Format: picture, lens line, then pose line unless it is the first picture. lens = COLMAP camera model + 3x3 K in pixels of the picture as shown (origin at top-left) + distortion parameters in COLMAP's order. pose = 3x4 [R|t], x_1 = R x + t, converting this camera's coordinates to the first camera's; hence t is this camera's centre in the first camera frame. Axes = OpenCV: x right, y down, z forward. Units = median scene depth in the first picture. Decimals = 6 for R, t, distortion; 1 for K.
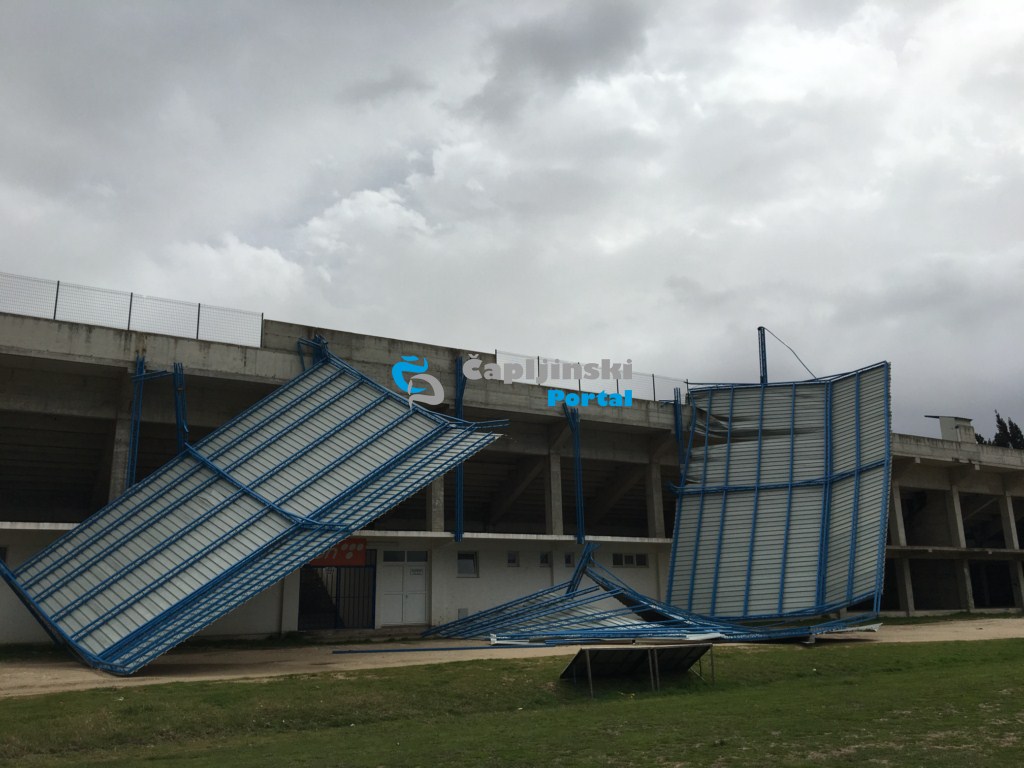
lens RADIAL K [[861.2, 0, 511.8], [0, 861.2, 383.4], [0, 0, 1]] dist [-0.008902, -0.002612]
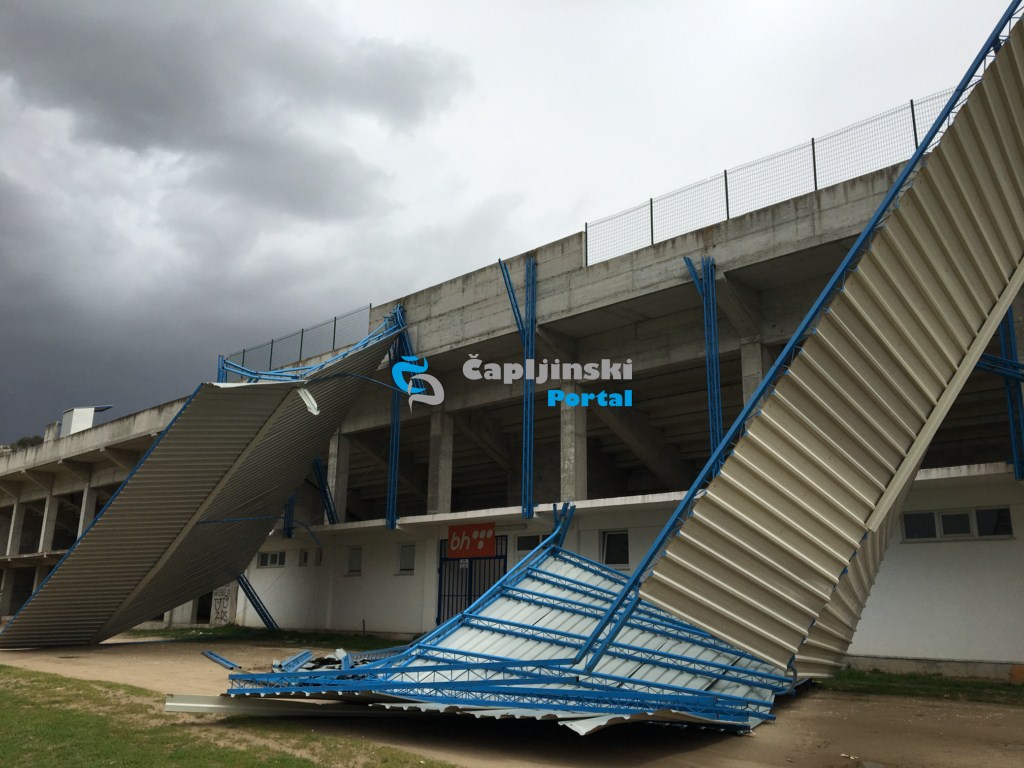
lens RADIAL K [[861.2, 0, 511.9], [0, 861.2, 383.4], [0, 0, 1]] dist [-0.008902, -0.002612]
pose [[0.232493, -0.193681, -0.953118, 0.632823], [0.248425, 0.959291, -0.134337, 0.169463], [0.940336, -0.205546, 0.271144, 0.833842]]
